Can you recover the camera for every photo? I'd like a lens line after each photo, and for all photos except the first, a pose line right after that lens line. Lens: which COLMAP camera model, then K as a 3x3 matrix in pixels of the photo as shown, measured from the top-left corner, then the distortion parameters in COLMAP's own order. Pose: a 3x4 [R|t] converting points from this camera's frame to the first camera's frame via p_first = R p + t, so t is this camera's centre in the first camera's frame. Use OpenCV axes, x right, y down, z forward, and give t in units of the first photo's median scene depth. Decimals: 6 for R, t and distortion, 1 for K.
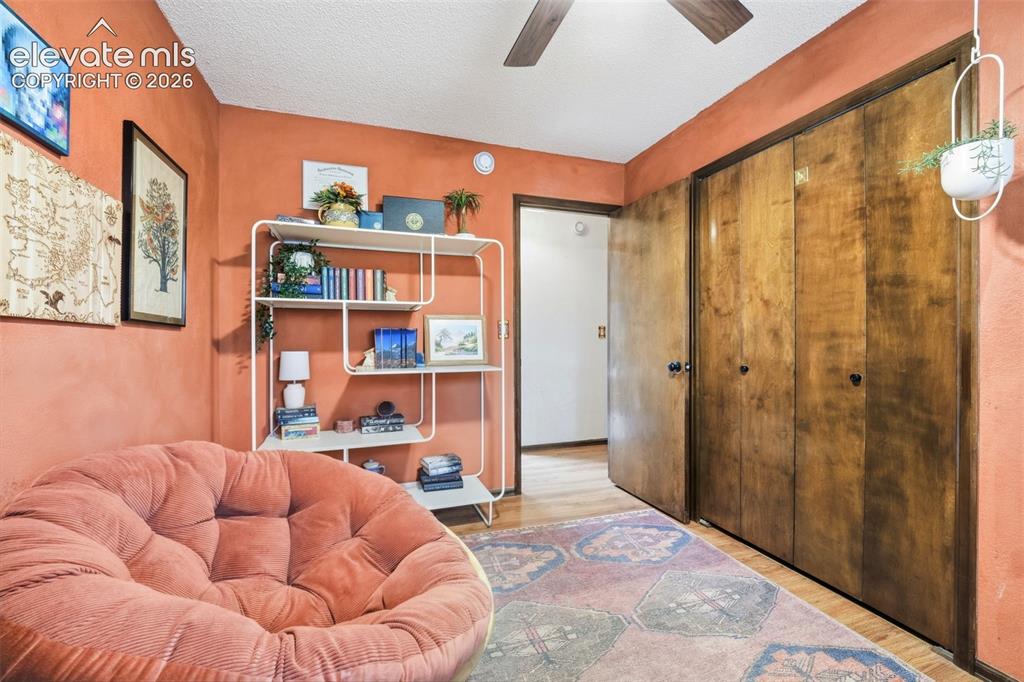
lens RADIAL K [[426.3, 0, 506.8], [0, 426.3, 340.4], [0, 0, 1]] dist [-0.008111, -0.003660]
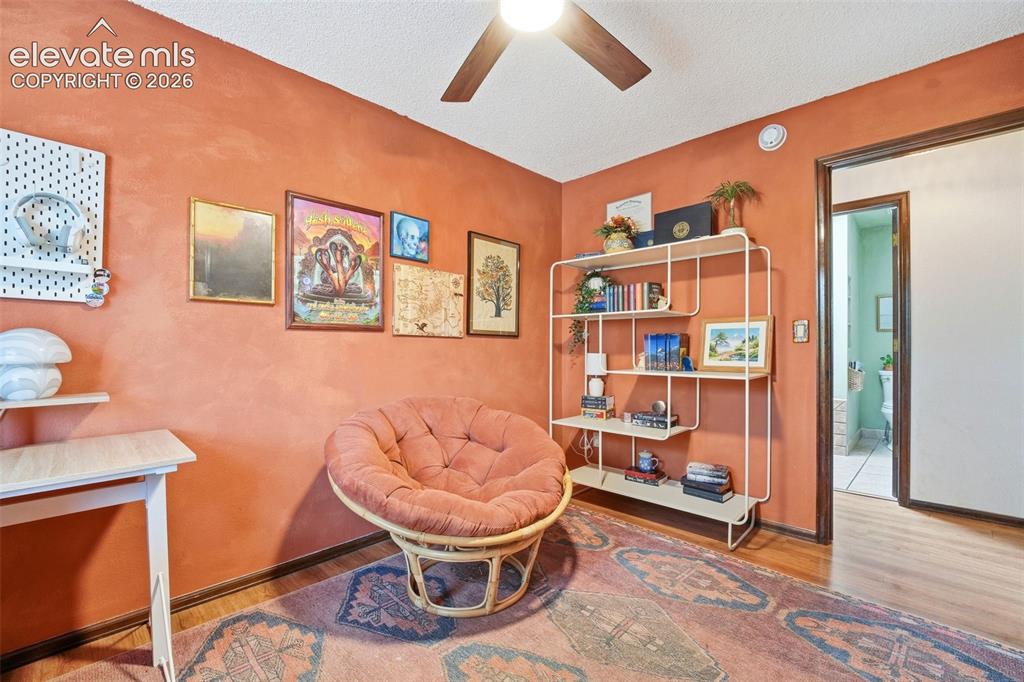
lens RADIAL K [[426.3, 0, 503.6], [0, 426.3, 343.7], [0, 0, 1]] dist [-0.008111, -0.003660]
pose [[0.446394, -0.005311, -0.894821, 0.567725], [-0.001599, 0.999976, -0.006733, 0.004940], [0.894835, 0.004437, 0.446375, 0.167493]]
